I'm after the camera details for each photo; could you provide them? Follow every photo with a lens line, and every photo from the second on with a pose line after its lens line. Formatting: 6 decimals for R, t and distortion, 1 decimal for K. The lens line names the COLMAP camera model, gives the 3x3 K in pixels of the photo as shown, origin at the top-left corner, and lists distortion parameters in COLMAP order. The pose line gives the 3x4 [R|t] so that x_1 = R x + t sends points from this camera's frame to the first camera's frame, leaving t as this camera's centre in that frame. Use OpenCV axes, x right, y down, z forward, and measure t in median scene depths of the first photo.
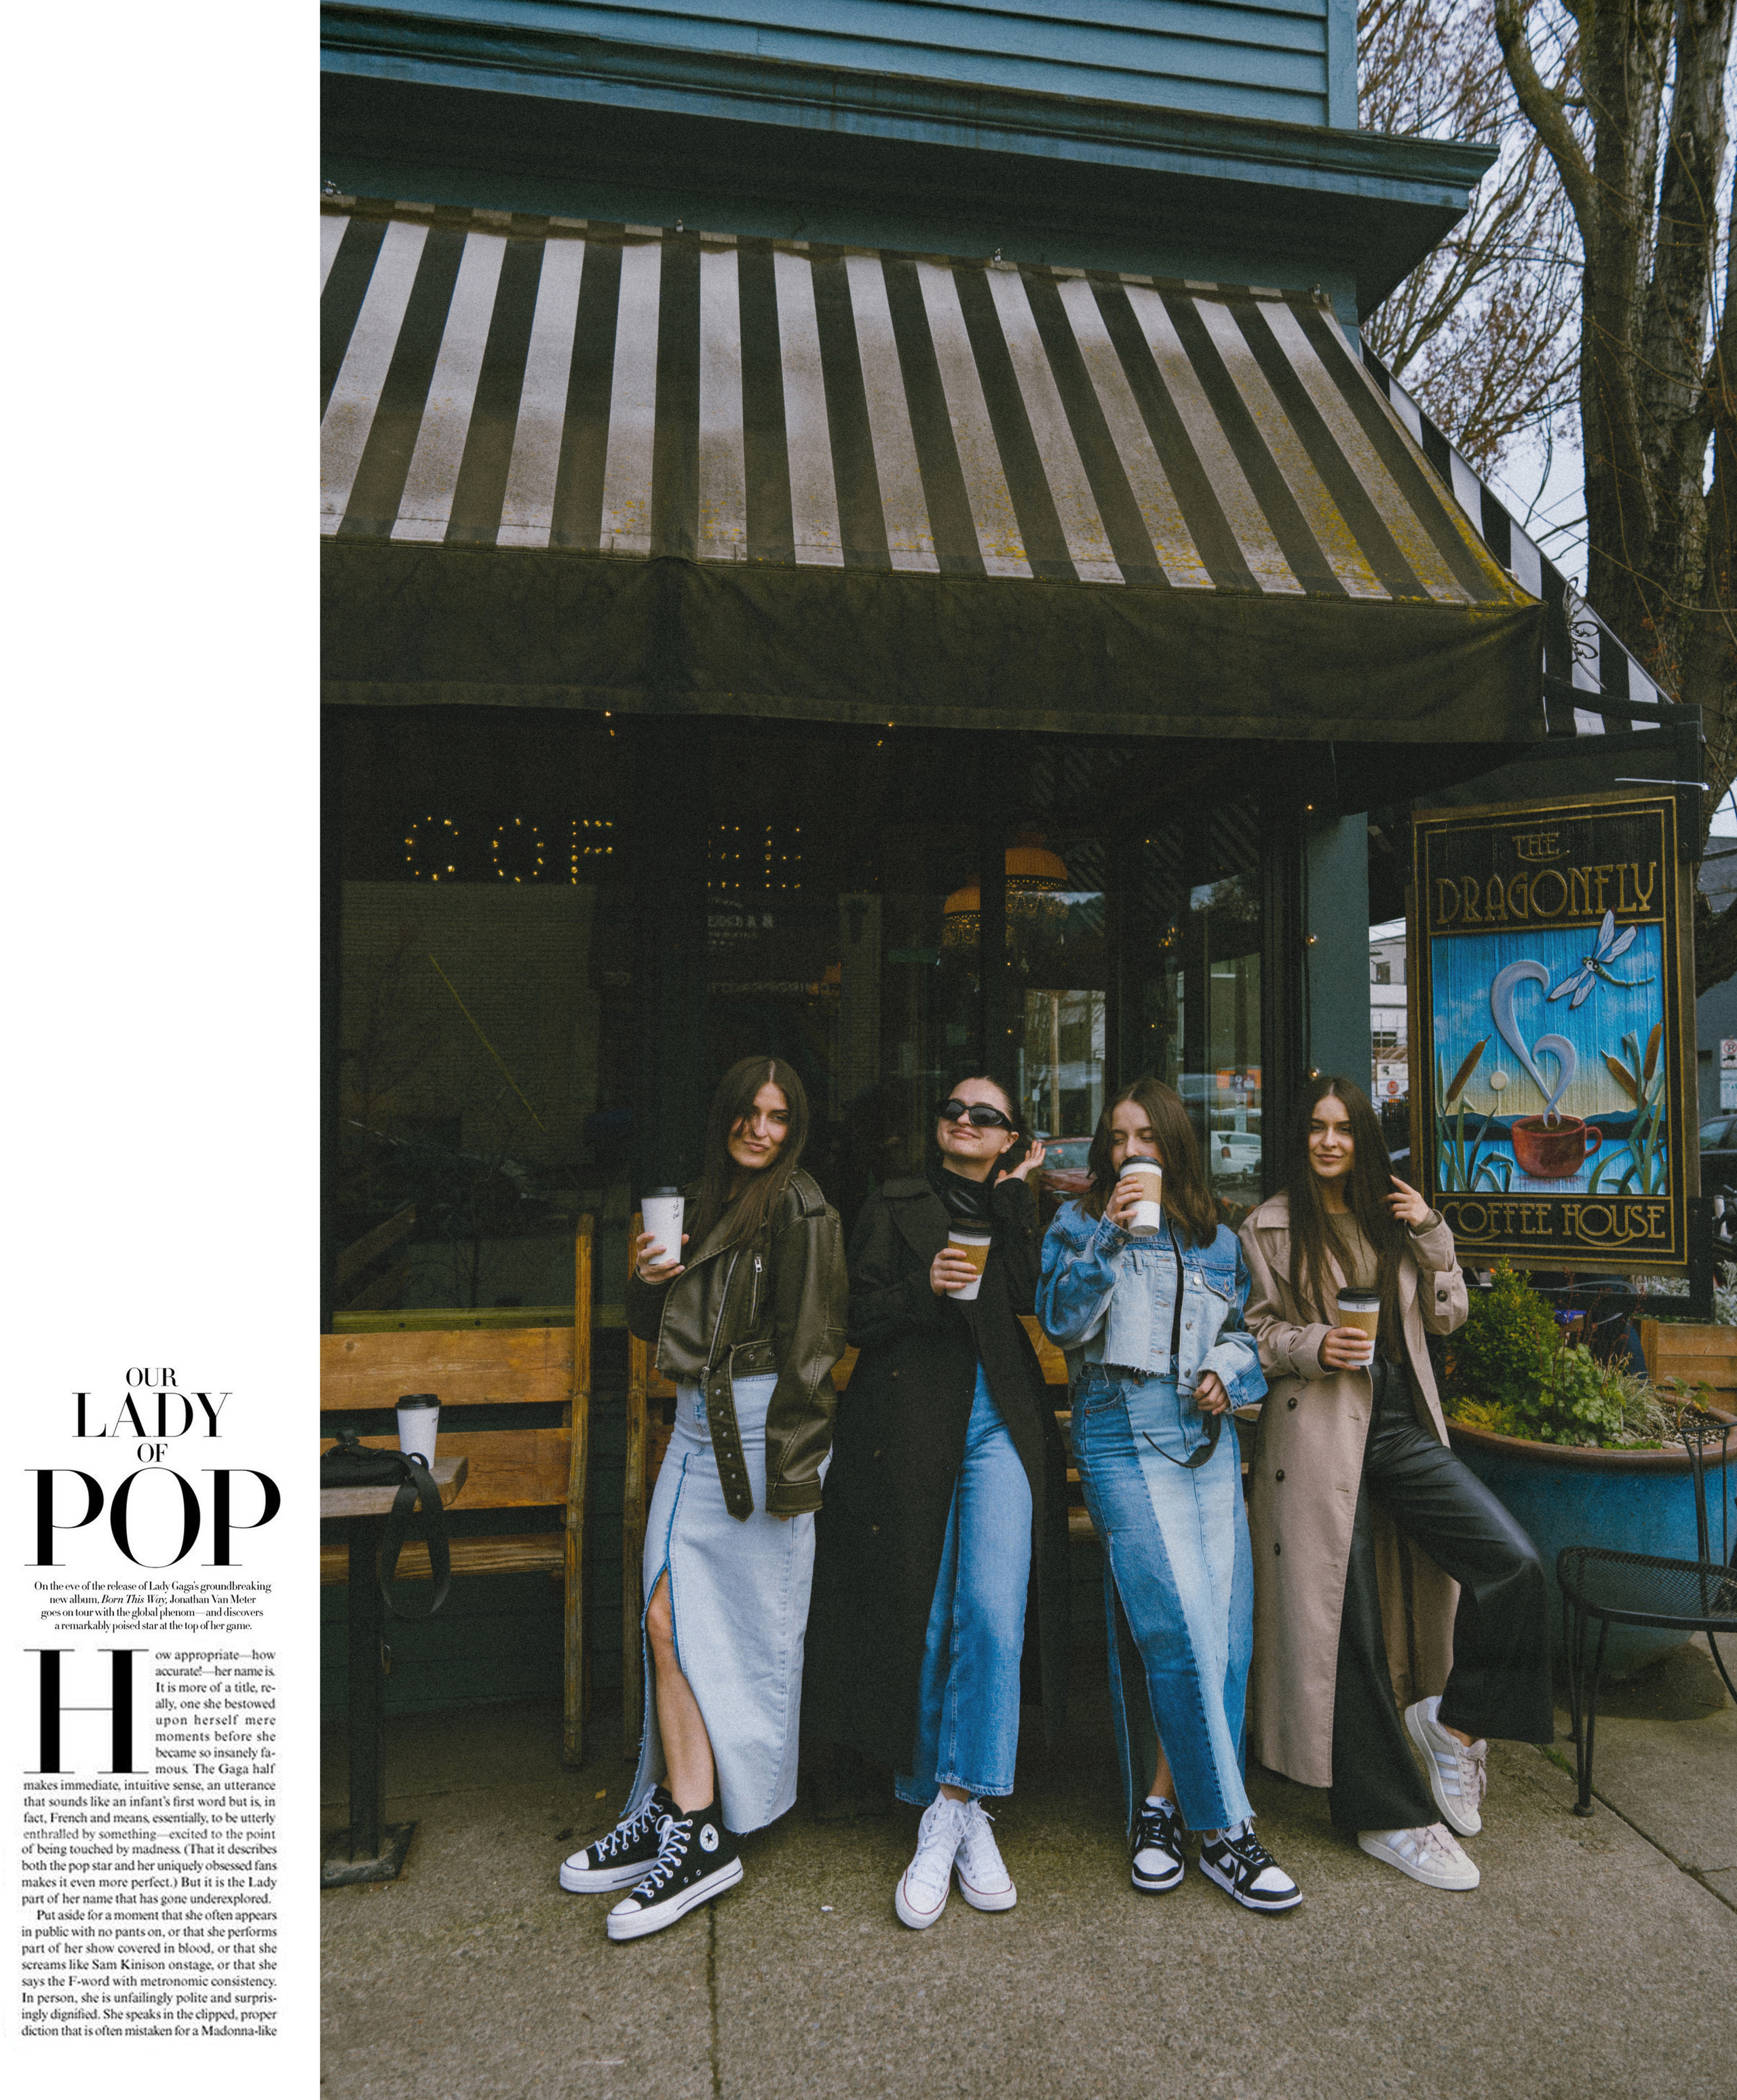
lens RADIAL K [[1766.9, 0, 1026.0], [0, 1766.9, 1022.5], [0, 0, 1]] dist [-0.001967, -0.000245]
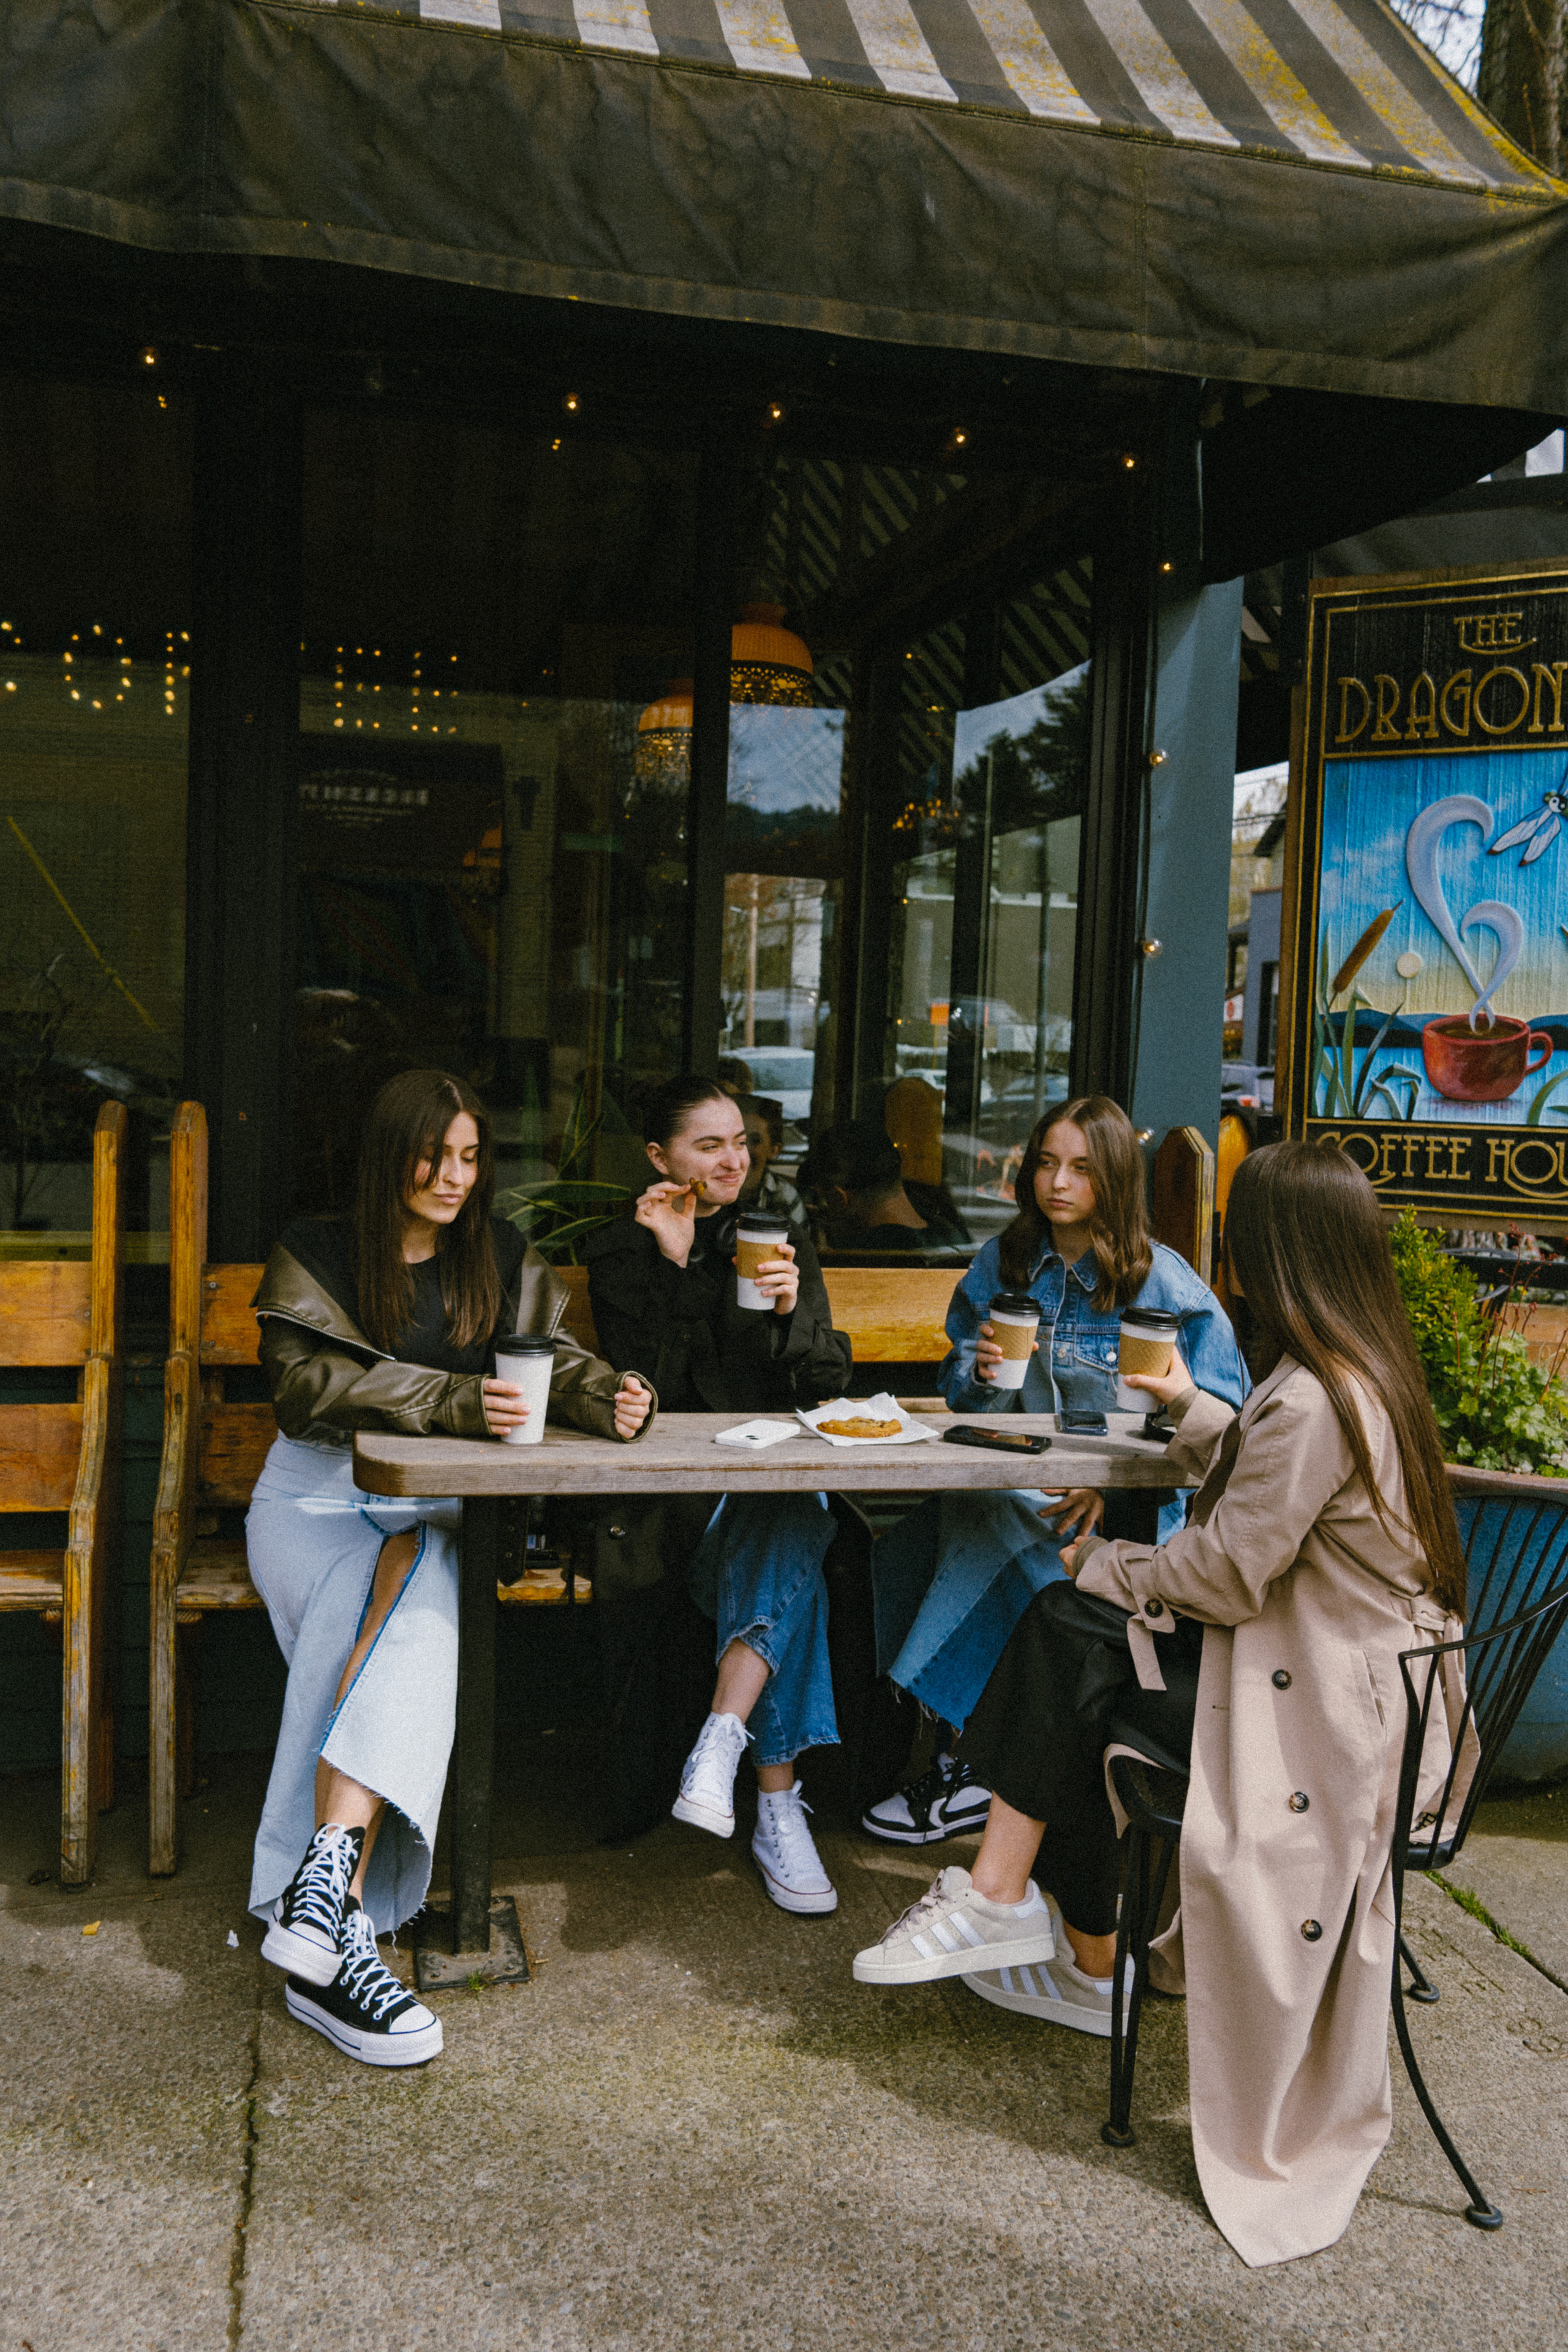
lens RADIAL K [[1942.8, 0, 784.0], [0, 1942.8, 1176.0], [0, 0, 1]] dist [0.000457, 0.004832]
pose [[0.998653, 0.034513, 0.038743, -0.014565], [-0.038753, 0.992651, 0.114642, 0.039730], [-0.034501, -0.115989, 0.992651, 0.229269]]
